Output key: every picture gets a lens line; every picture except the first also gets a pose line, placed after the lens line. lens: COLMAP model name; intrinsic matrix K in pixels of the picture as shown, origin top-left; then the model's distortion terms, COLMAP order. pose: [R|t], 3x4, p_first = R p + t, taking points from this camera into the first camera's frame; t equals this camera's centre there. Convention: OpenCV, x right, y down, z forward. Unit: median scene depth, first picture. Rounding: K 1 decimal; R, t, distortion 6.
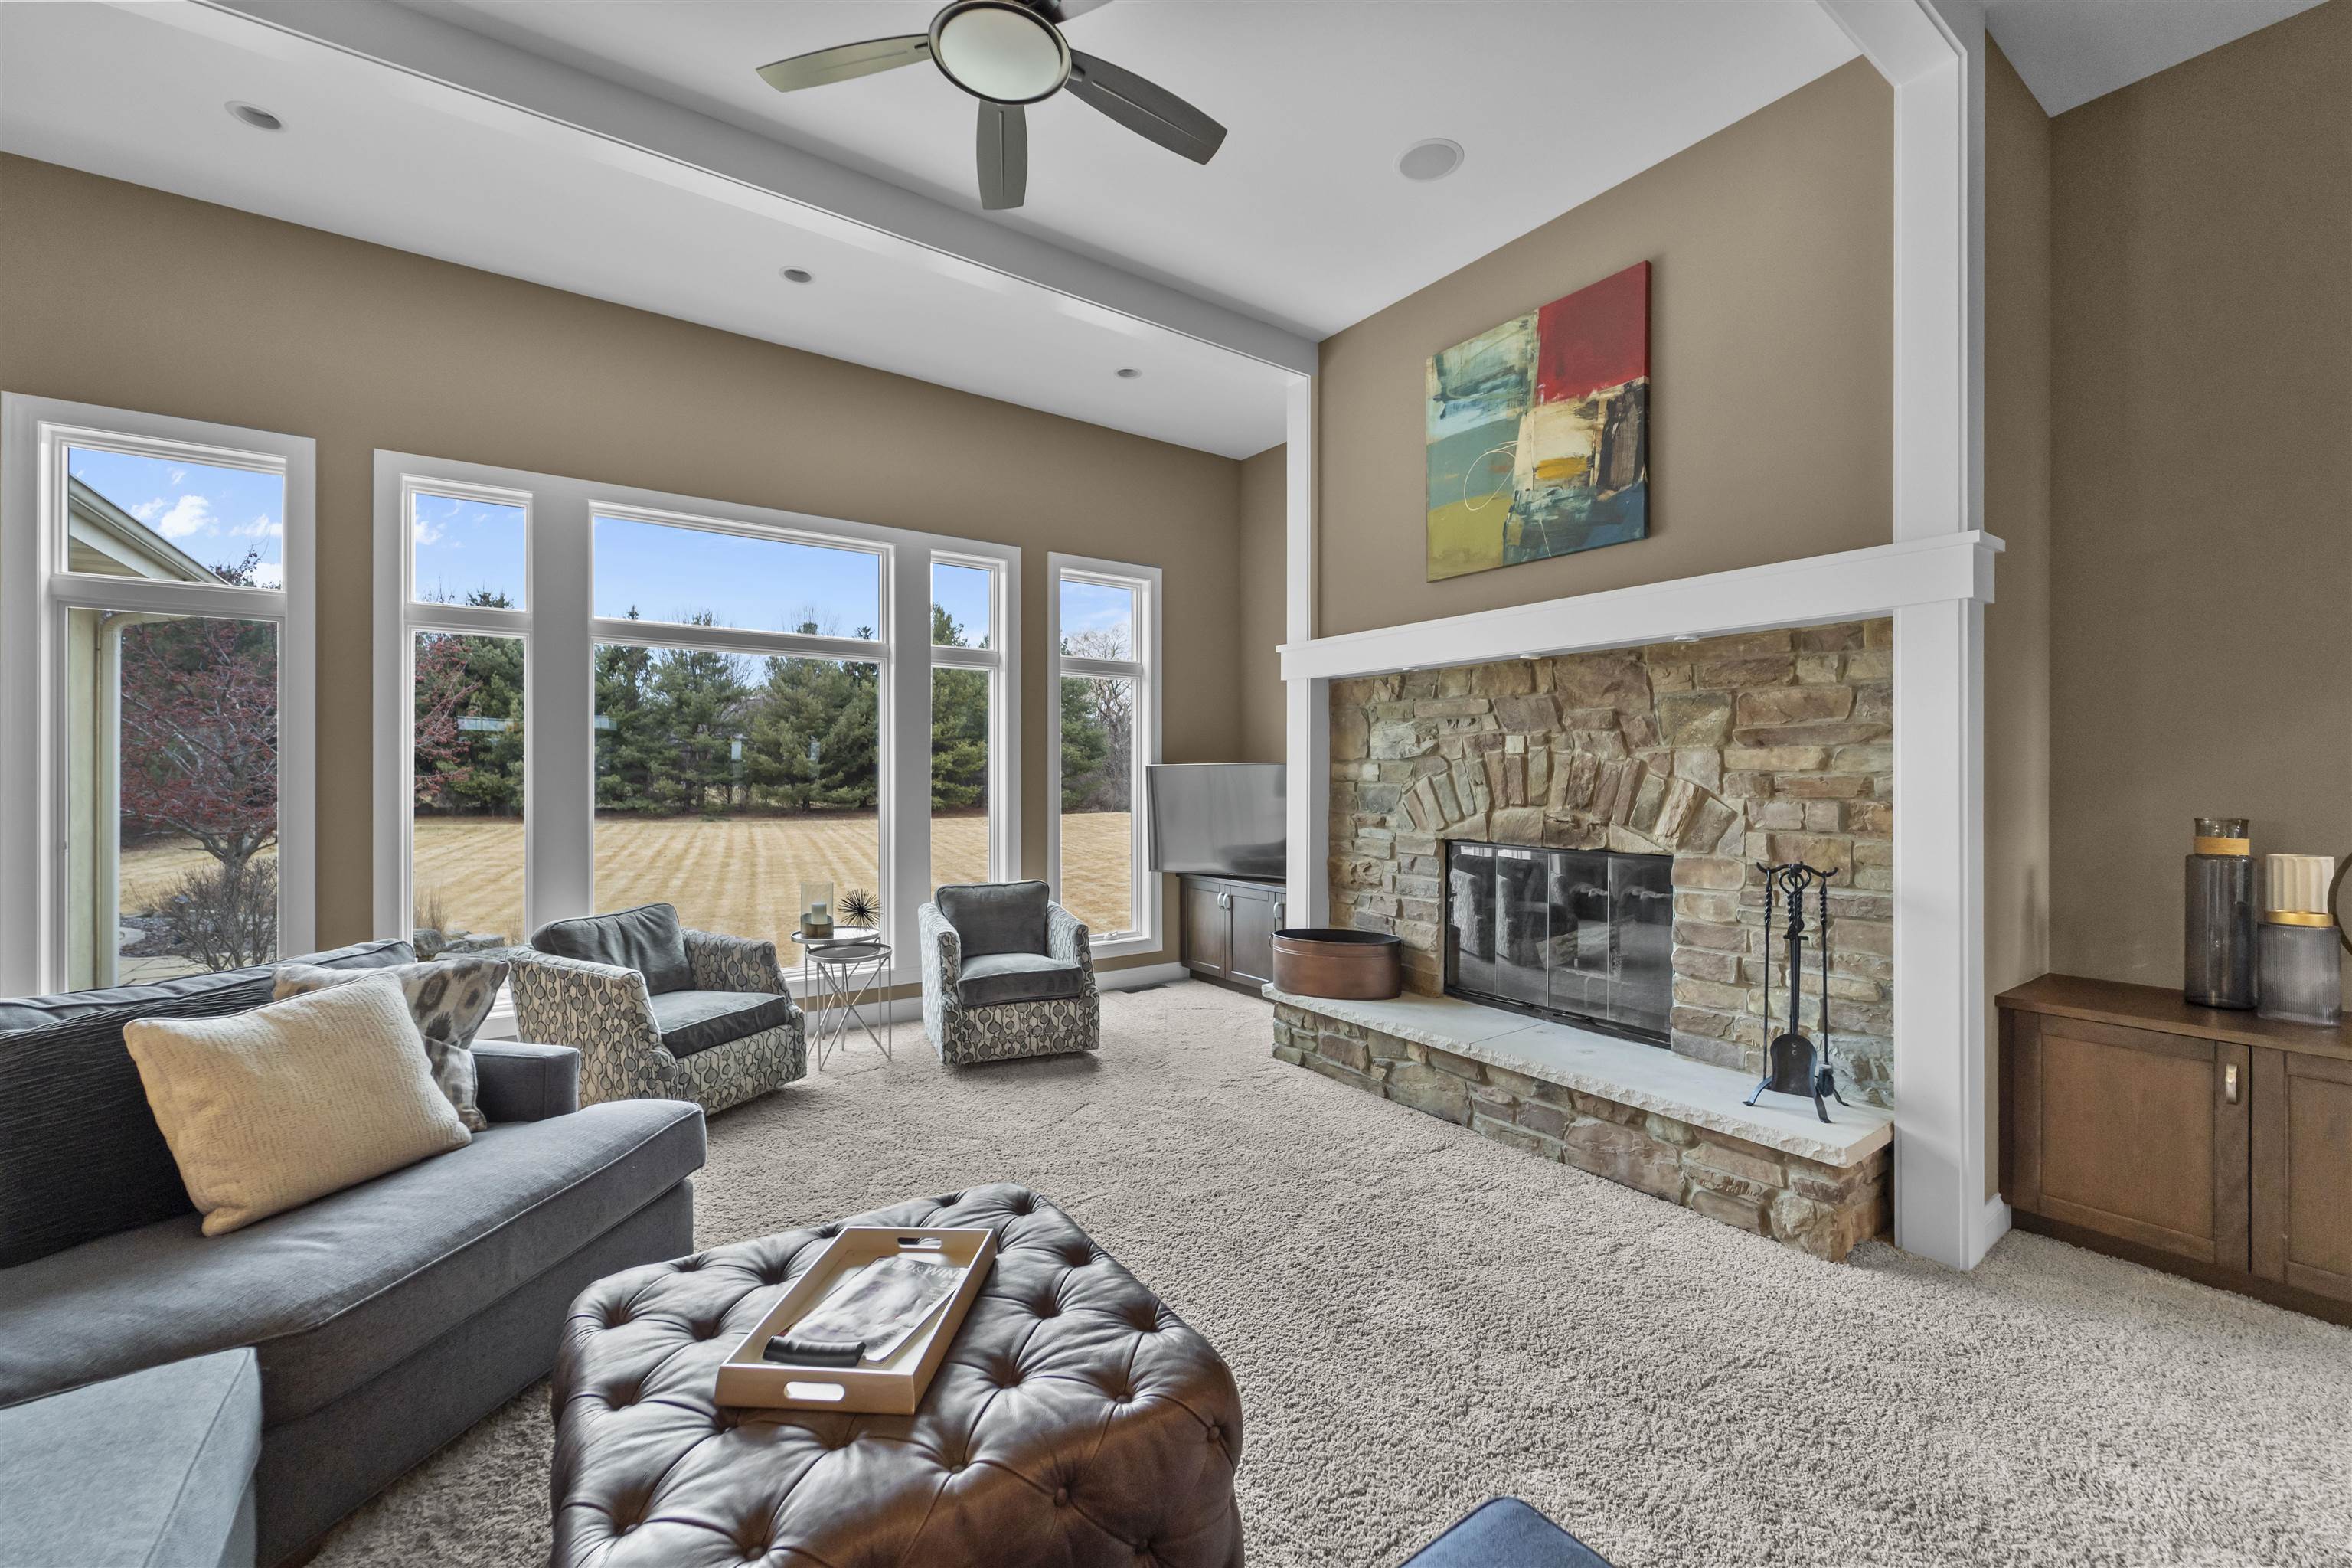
lens RADIAL K [[947.1, 0, 1183.8], [0, 947.1, 775.8], [0, 0, 1]] dist [-0.001294, 0.000010]
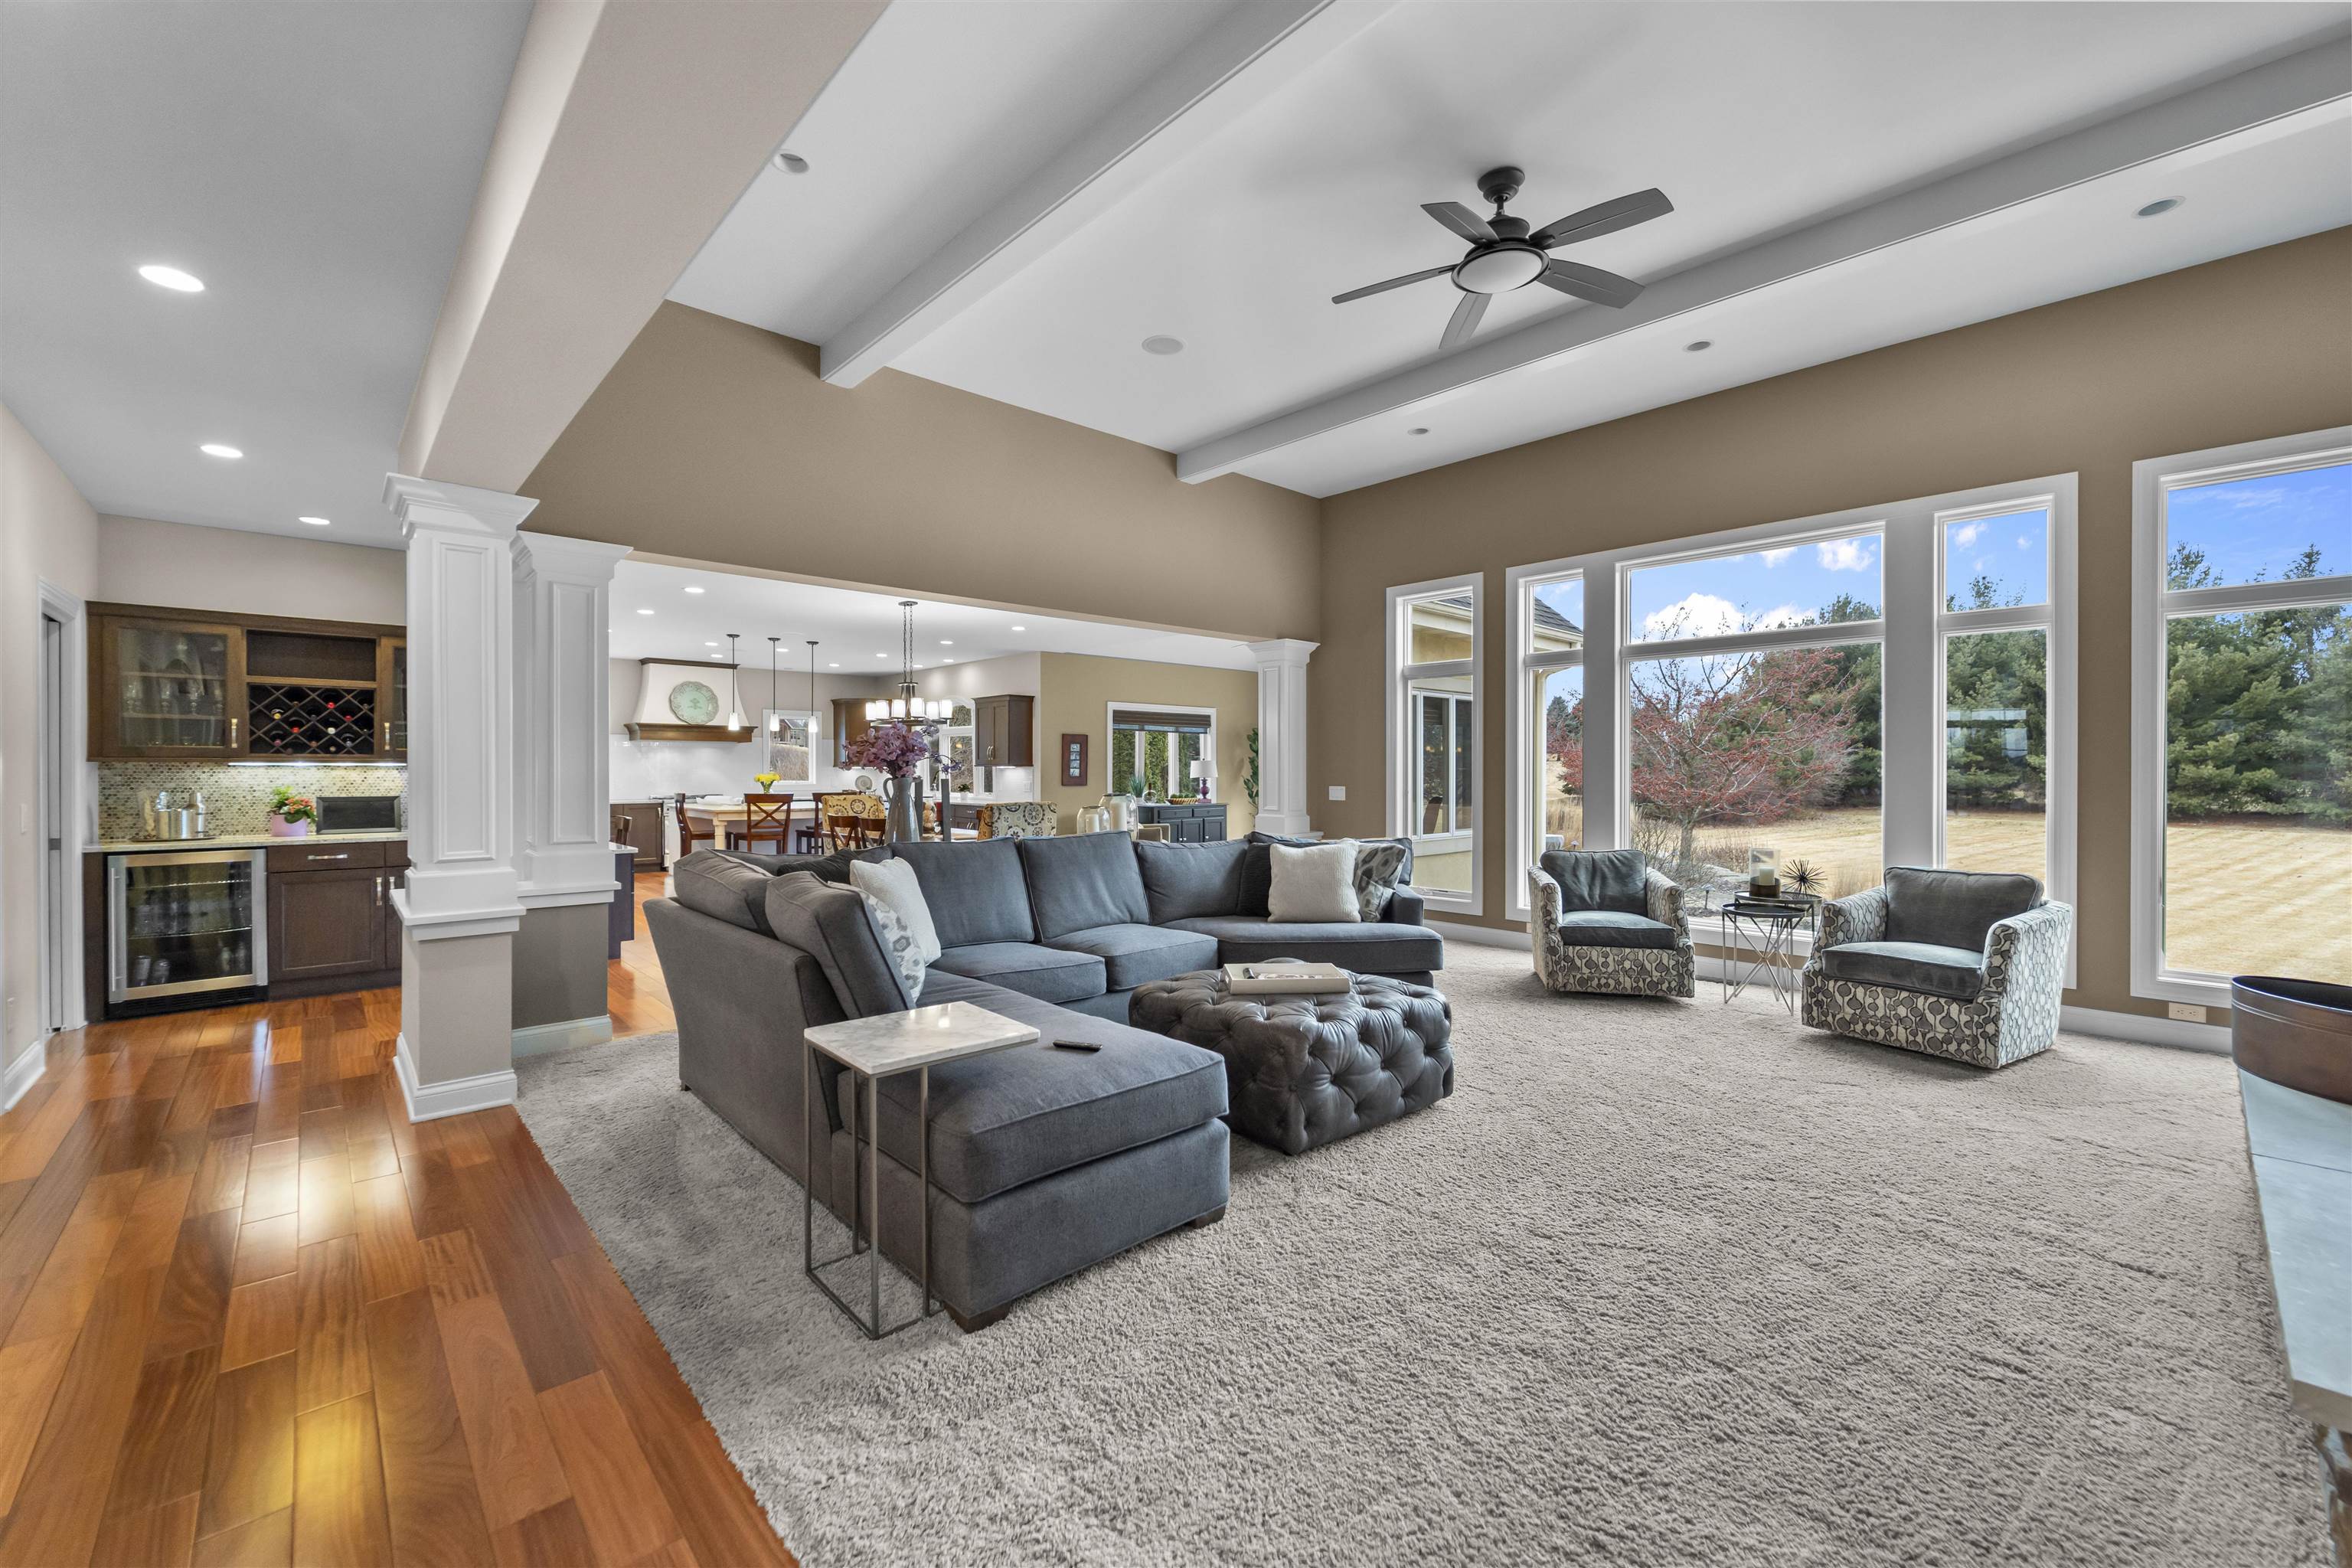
lens RADIAL K [[942.0, 0, 1170.1], [0, 942.0, 777.7], [0, 0, 1]] dist [0.004269, -0.002381]
pose [[0.122184, 0.006765, -0.992484, 0.059506], [-0.000857, 0.999977, 0.006711, 0.001810], [0.992507, 0.000030, 0.122187, 0.013960]]
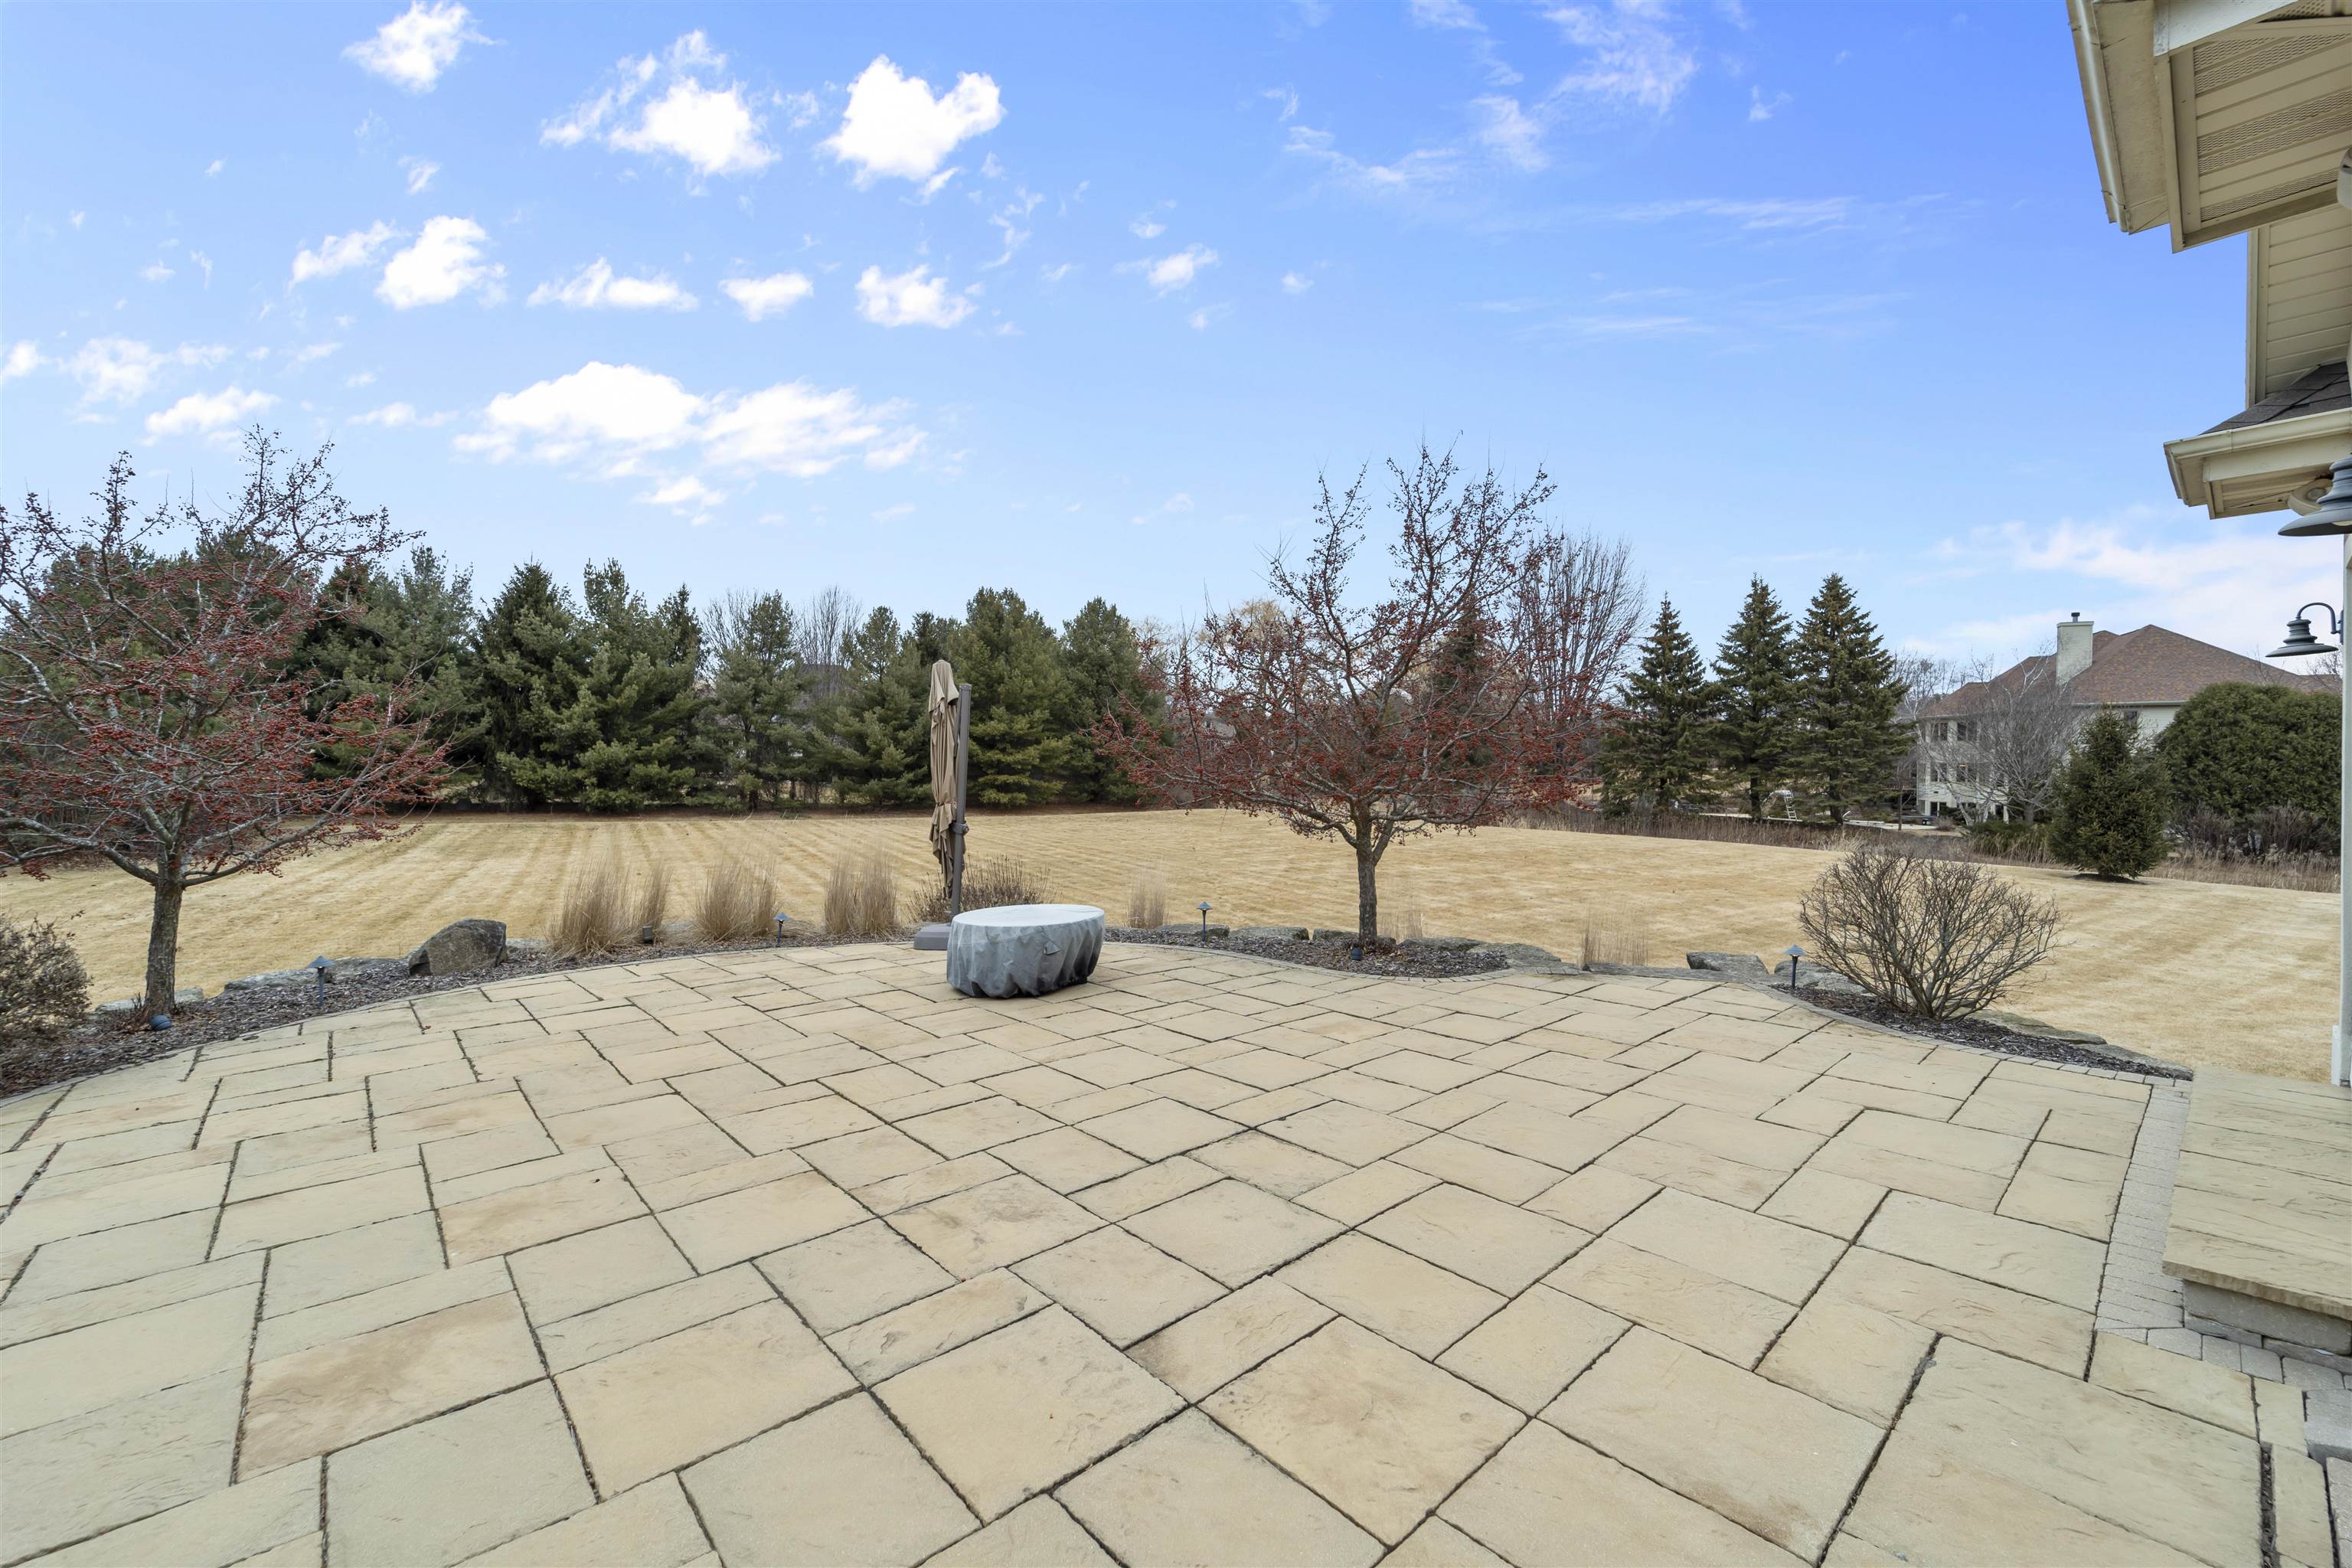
lens RADIAL K [[942.0, 0, 1181.2], [0, 942.0, 784.7], [0, 0, 1]] dist [0.004269, -0.002381]
pose [[0.994695, 0.004056, 0.102783, -0.231164], [-0.005192, 0.999928, 0.010794, 0.003023], [-0.102732, -0.011270, 0.994645, 0.040266]]
